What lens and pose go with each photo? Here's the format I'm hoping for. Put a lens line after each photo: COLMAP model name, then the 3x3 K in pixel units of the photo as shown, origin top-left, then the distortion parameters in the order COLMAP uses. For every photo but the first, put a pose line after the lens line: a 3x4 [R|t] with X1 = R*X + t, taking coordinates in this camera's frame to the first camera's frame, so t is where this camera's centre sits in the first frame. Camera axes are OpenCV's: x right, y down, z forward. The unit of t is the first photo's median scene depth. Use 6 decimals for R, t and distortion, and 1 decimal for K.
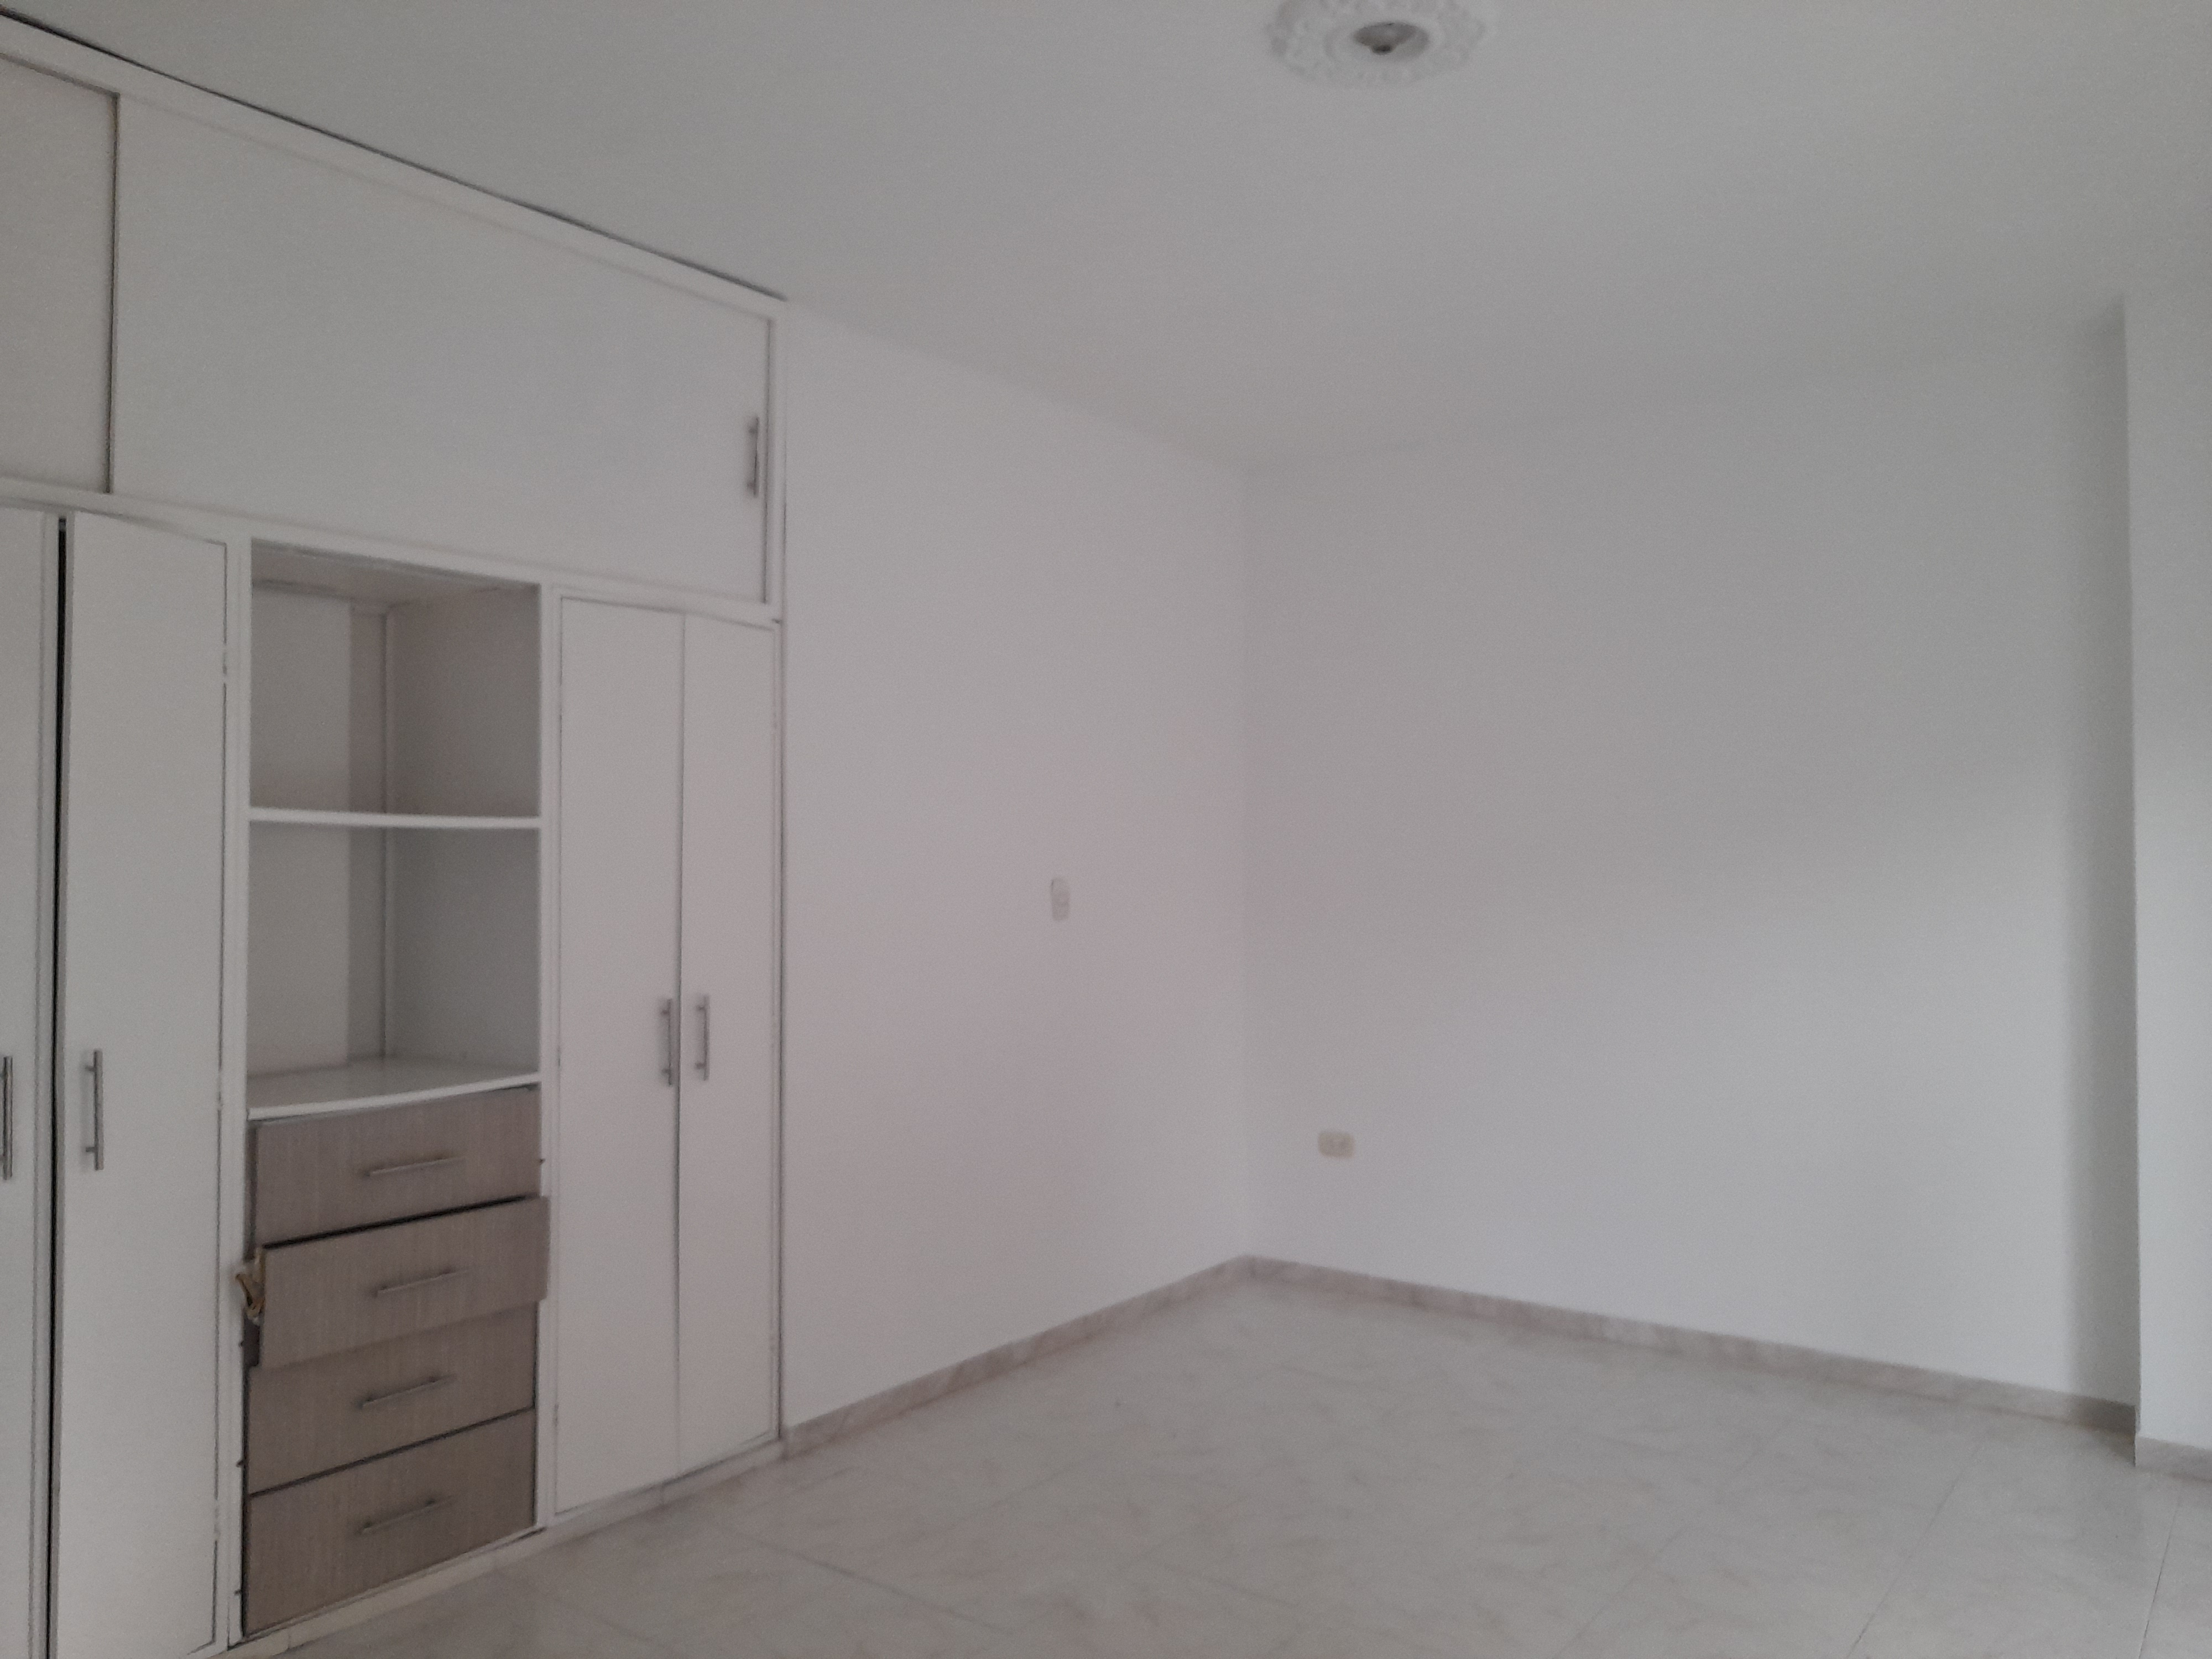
lens RADIAL K [[1607.9, 0, 1106.4], [0, 1607.9, 828.2], [0, 0, 1]] dist [0.034981, -0.031976]
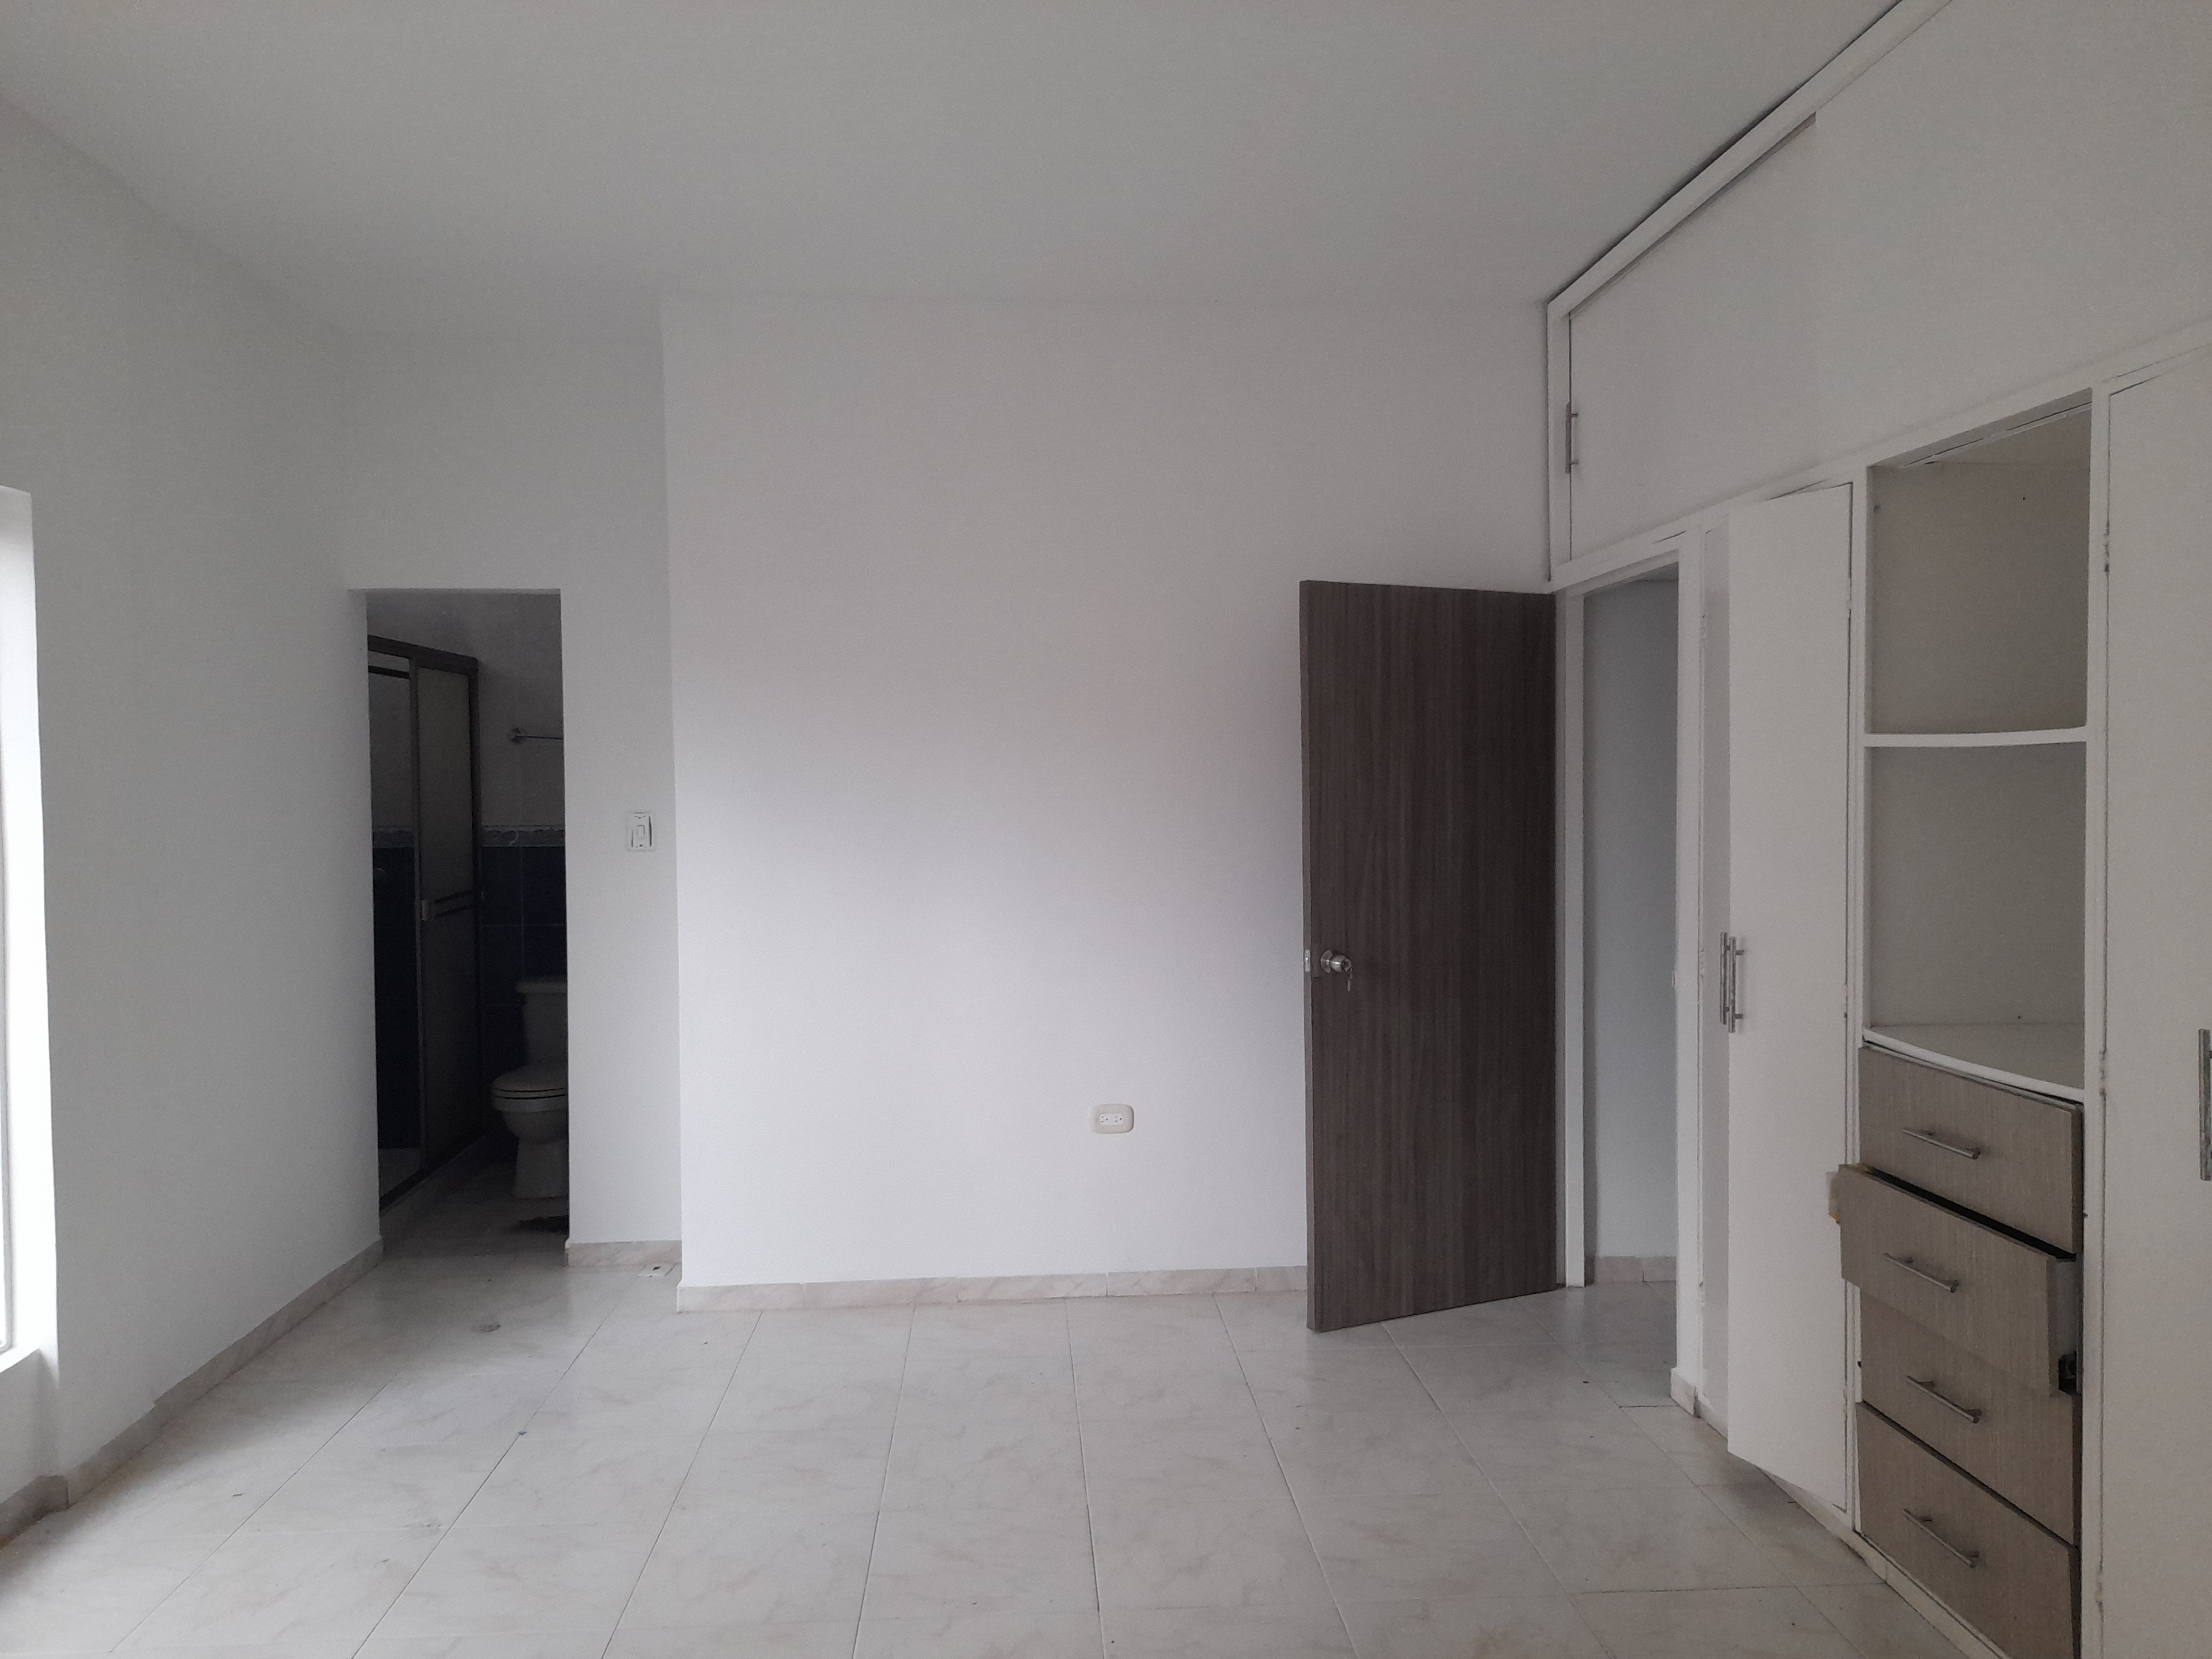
lens RADIAL K [[1607.9, 0, 1106.6], [0, 1607.9, 834.8], [0, 0, 1]] dist [0.034981, -0.031976]
pose [[-0.777158, 0.030179, -0.628581, 0.417364], [0.023337, 0.999544, 0.019137, 0.017004], [0.628872, 0.000203, -0.777509, 1.275186]]
